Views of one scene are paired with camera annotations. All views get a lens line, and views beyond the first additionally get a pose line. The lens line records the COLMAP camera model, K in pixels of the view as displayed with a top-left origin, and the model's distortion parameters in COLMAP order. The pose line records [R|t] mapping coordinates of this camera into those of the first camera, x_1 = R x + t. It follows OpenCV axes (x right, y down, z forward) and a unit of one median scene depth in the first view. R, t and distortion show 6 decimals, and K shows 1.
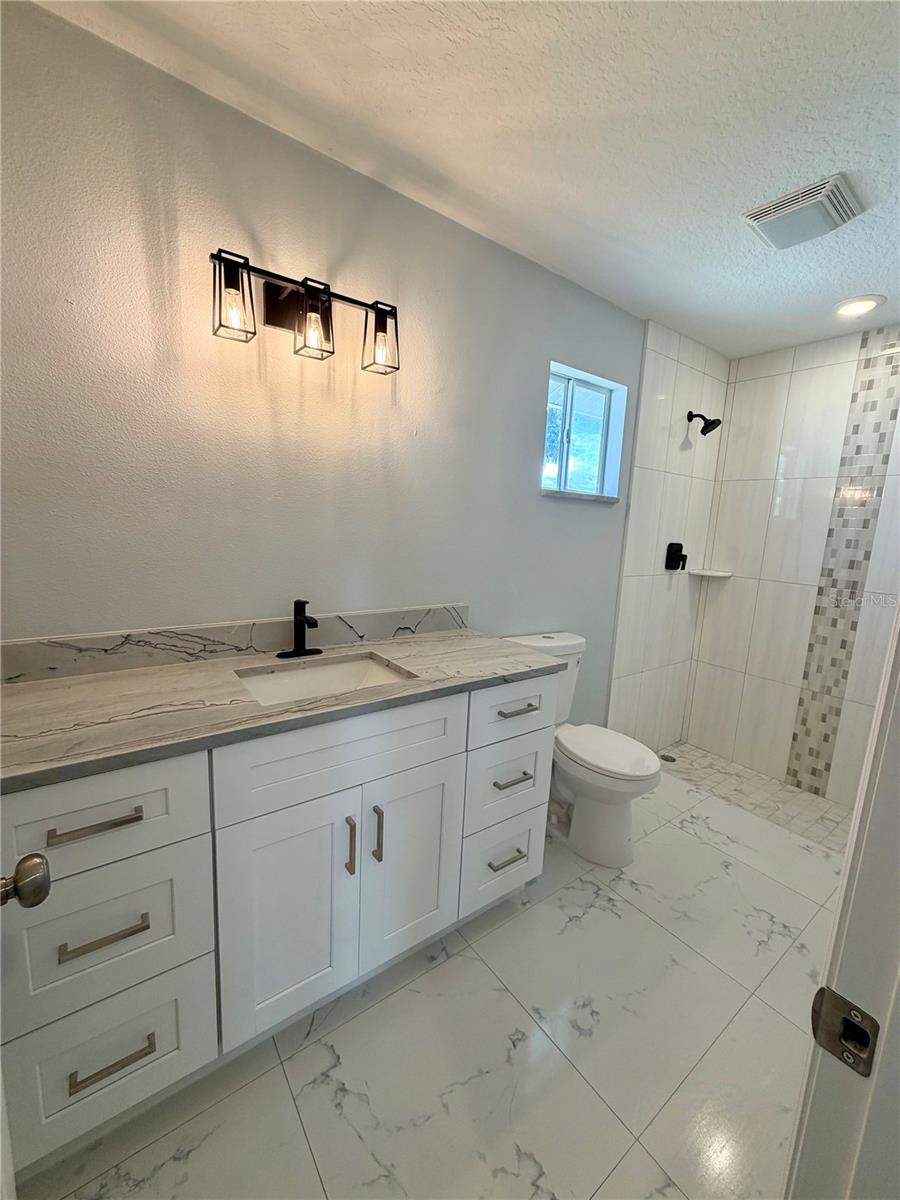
lens RADIAL K [[473.2, 0, 451.1], [0, 473.2, 592.4], [0, 0, 1]] dist [0.000130, -0.000244]
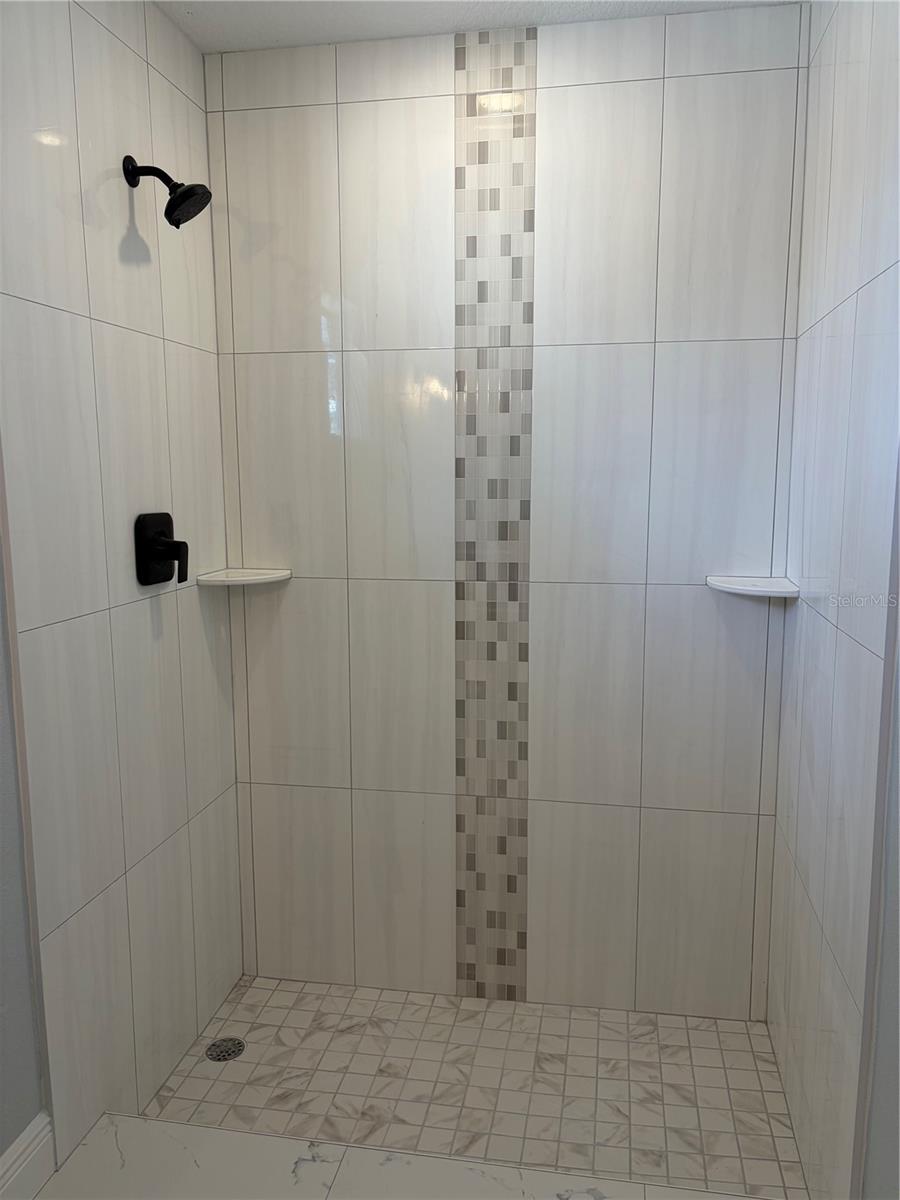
lens RADIAL K [[894.2, 0, 457.8], [0, 894.2, 604.0], [0, 0, 1]] dist [0.053631, -0.055493]
pose [[0.718715, -0.156314, 0.677506, 0.185537], [0.145310, 0.986653, 0.073491, -0.062323], [-0.679951, 0.045629, 0.731837, 0.382543]]
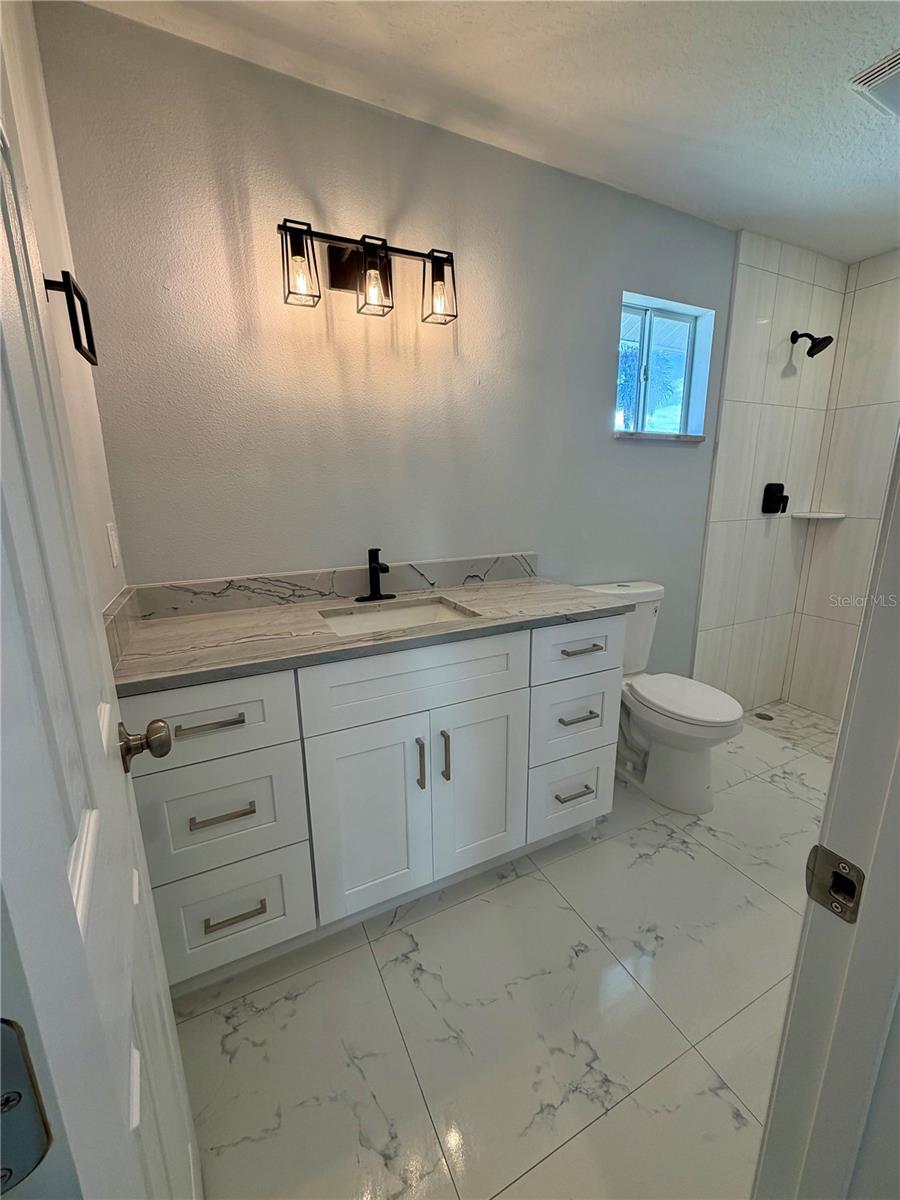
lens RADIAL K [[473.2, 0, 450.7], [0, 473.2, 591.1], [0, 0, 1]] dist [0.000130, -0.000244]
pose [[0.982475, -0.017539, -0.185567, 0.034451], [0.029755, 0.997554, 0.063249, 0.032206], [0.184004, -0.067662, 0.980594, -0.023041]]
